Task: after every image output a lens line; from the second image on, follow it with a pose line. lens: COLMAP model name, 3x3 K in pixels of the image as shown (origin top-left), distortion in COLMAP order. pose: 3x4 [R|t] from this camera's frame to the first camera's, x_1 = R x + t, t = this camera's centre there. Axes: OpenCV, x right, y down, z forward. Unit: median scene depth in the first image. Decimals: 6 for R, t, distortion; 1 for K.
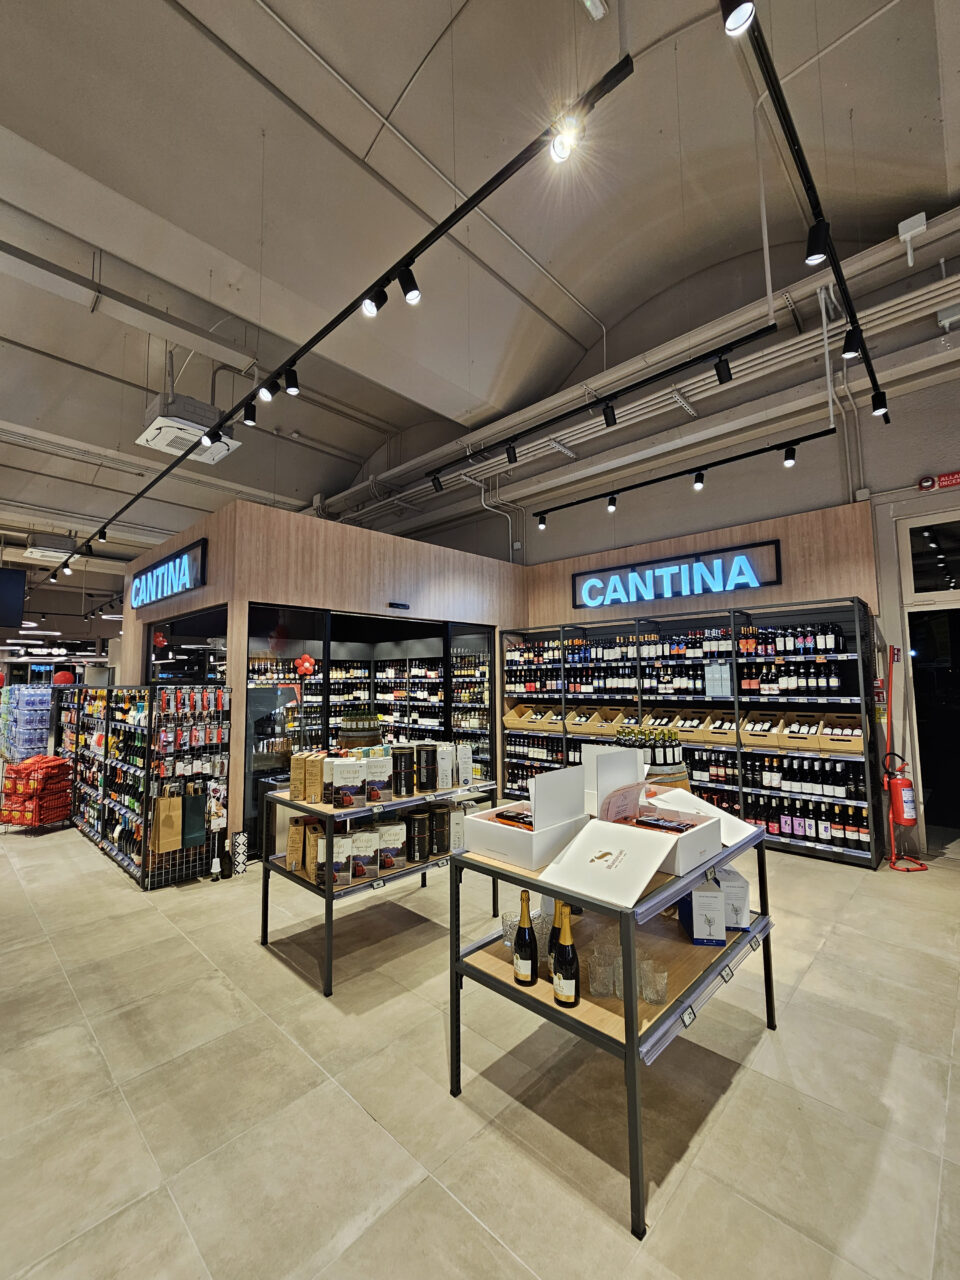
lens RADIAL K [[525.2, 0, 480.0], [0, 525.2, 640.0], [0, 0, 1]] dist [-0.030263, 0.000061]
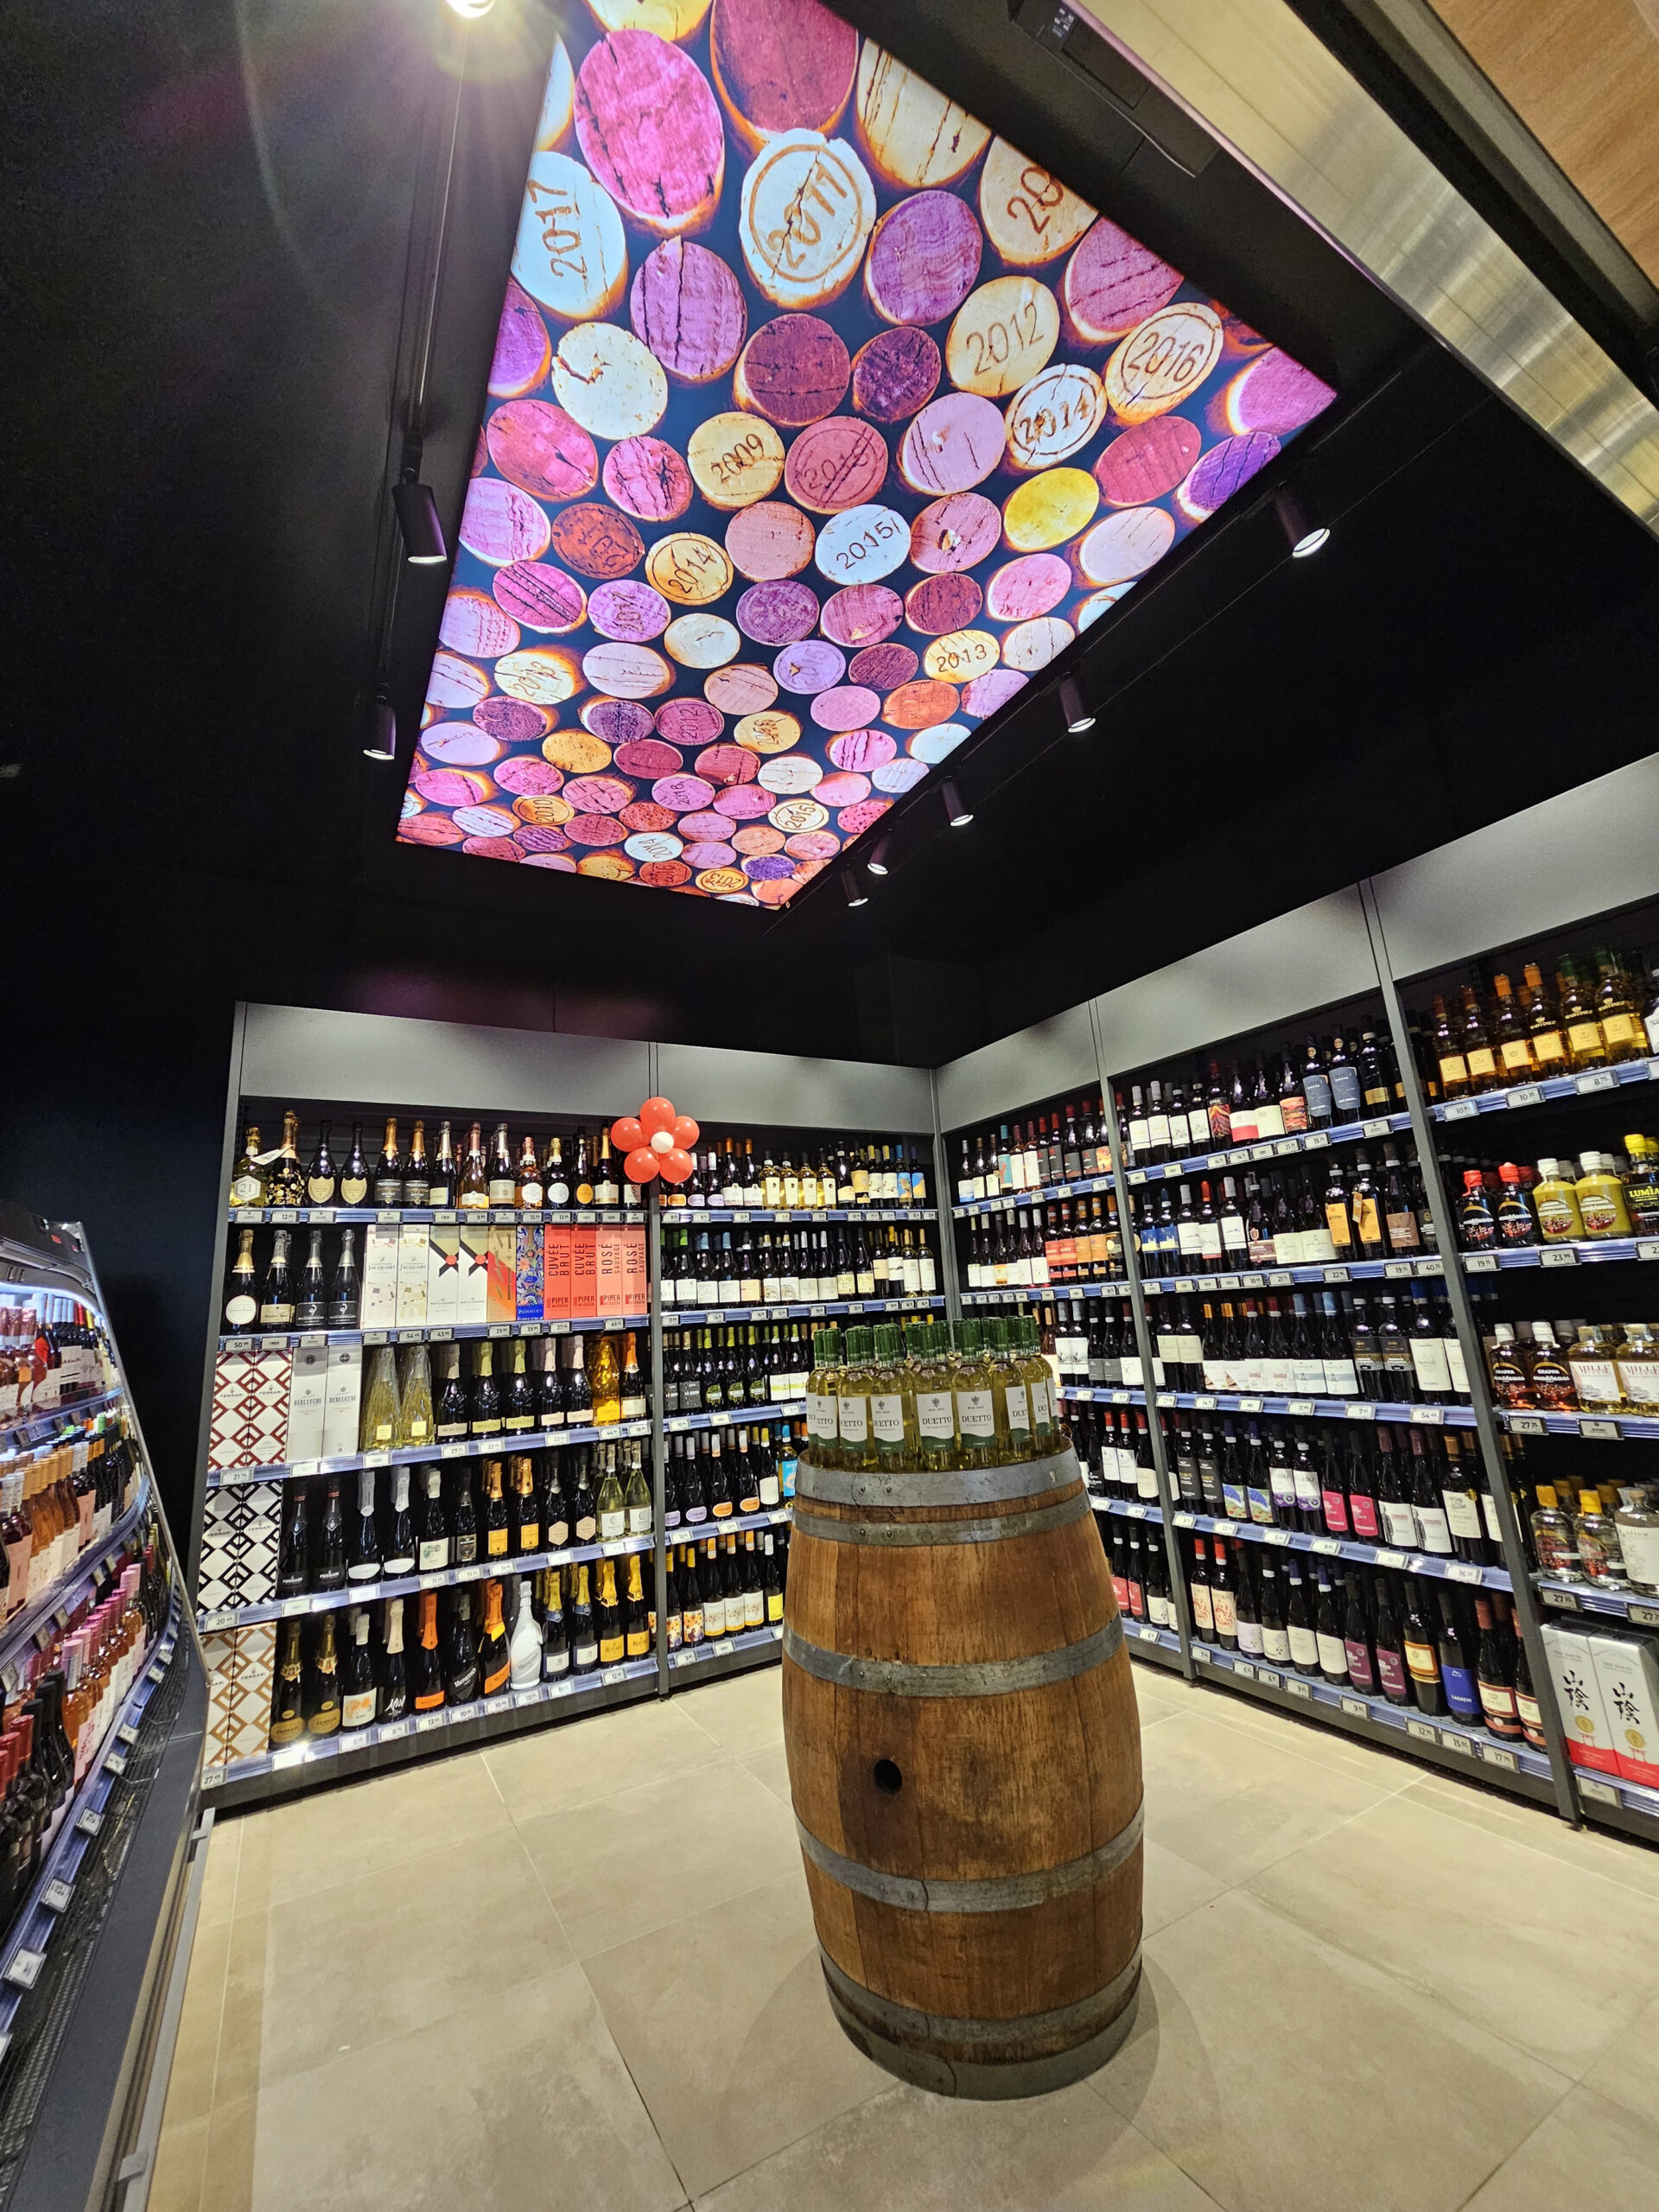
lens RADIAL K [[907.6, 0, 829.5], [0, 907.6, 1106.0], [0, 0, 1]] dist [-0.030263, 0.000061]
pose [[0.957789, -0.112136, -0.264701, -0.150669], [0.074599, 0.986192, -0.147855, 0.094120], [0.277626, 0.121867, 0.952928, 0.622357]]
